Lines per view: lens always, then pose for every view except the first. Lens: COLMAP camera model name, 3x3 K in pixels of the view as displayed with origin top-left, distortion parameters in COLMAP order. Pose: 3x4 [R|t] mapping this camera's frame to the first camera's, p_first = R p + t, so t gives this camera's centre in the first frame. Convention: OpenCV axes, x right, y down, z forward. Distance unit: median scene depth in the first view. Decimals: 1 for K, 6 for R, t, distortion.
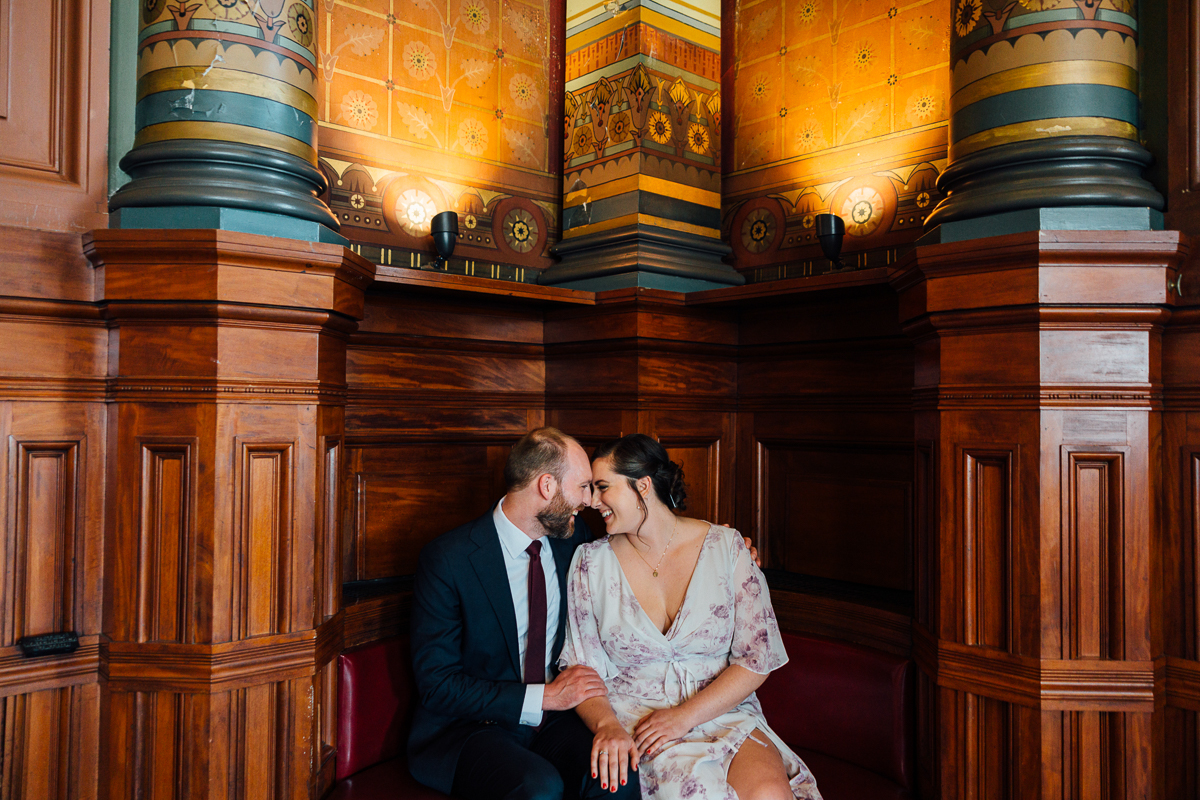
lens RADIAL K [[945.9, 0, 600.0], [0, 945.9, 400.0], [0, 0, 1]] dist [0.009885, 0.007251]
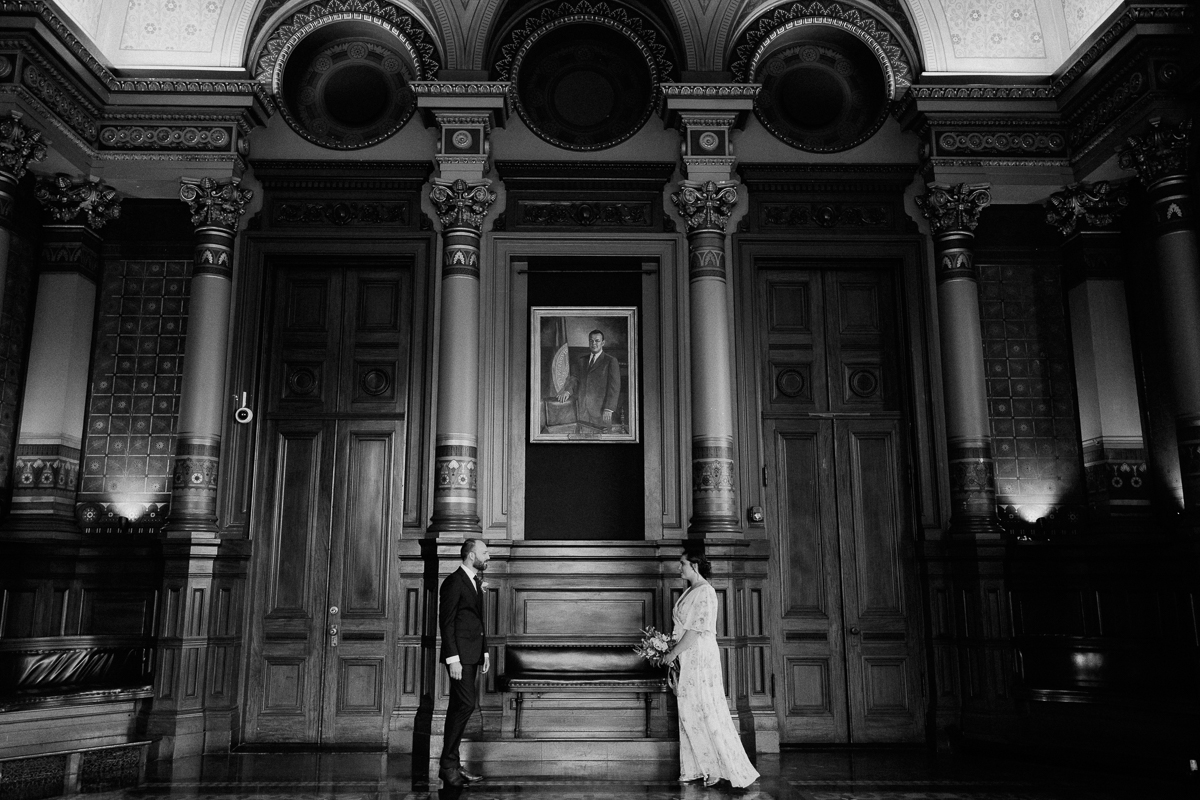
lens RADIAL K [[928.2, 0, 583.3], [0, 928.2, 394.9], [0, 0, 1]] dist [0.005268, -0.002369]
pose [[0.751027, -0.134919, -0.646339, 0.711068], [0.019856, 0.983072, -0.182138, -0.059211], [0.659972, 0.123957, 0.740993, -2.239473]]
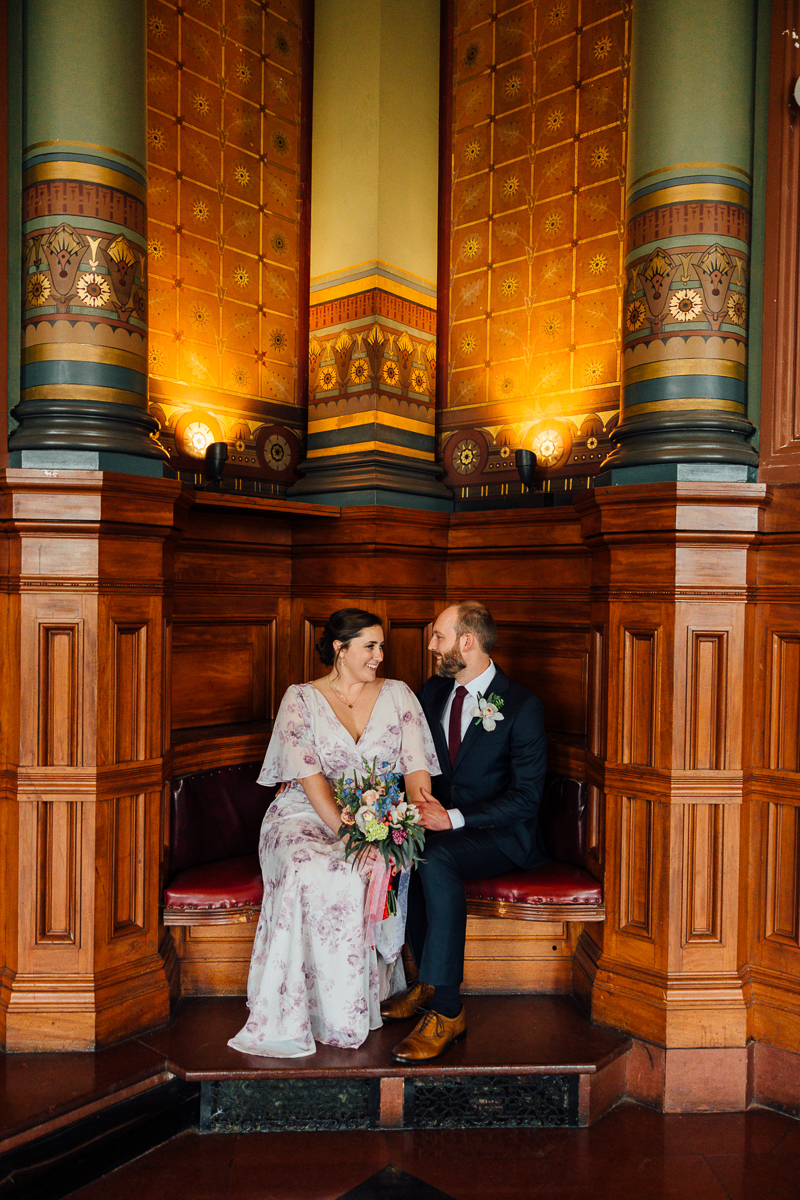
lens RADIAL K [[945.9, 0, 398.9], [0, 945.9, 616.3], [0, 0, 1]] dist [0.009885, 0.007251]
pose [[0.105693, 0.012081, -0.994325, -1.087134], [0.007916, 0.999884, 0.012990, -0.049130], [0.994367, -0.009244, 0.105585, -1.291899]]
